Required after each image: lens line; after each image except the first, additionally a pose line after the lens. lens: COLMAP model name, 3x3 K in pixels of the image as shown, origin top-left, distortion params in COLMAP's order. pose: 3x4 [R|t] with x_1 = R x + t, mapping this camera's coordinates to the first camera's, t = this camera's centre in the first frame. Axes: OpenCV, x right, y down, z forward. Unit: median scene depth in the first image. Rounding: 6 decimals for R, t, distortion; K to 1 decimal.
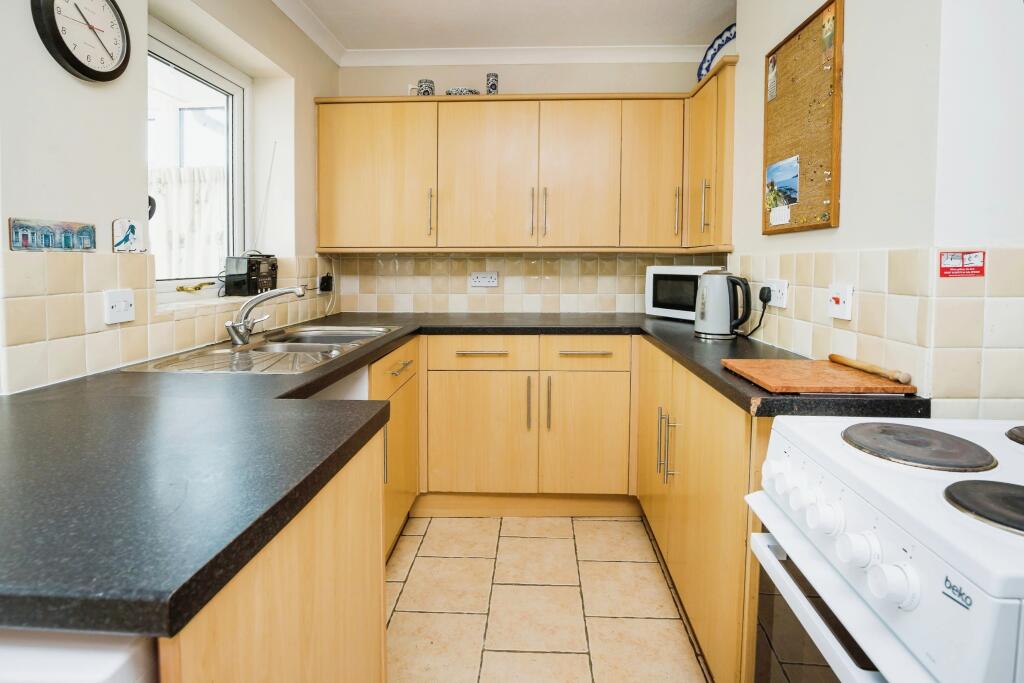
lens RADIAL K [[513.2, 0, 514.6], [0, 513.2, 293.3], [0, 0, 1]] dist [-0.043803, 0.011227]
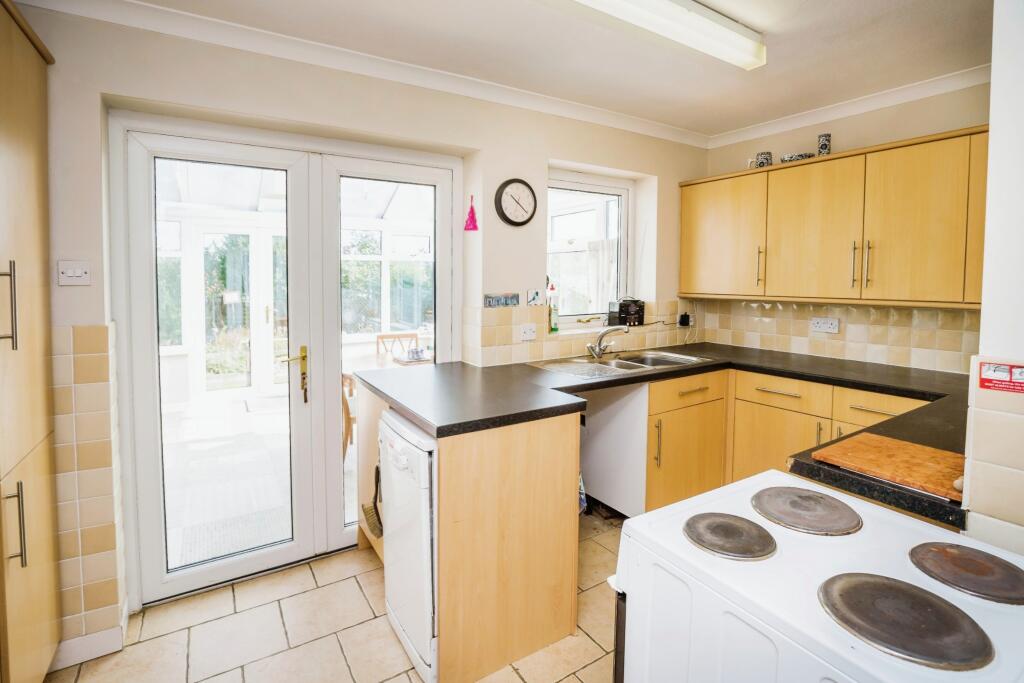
lens RADIAL K [[494.2, 0, 514.9], [0, 494.2, 297.8], [0, 0, 1]] dist [-0.002542, -0.000379]
pose [[0.578223, 0.033001, -0.815211, 0.519490], [-0.046355, 0.998896, 0.007557, -0.080767], [0.814561, 0.033419, 0.579115, -0.135938]]
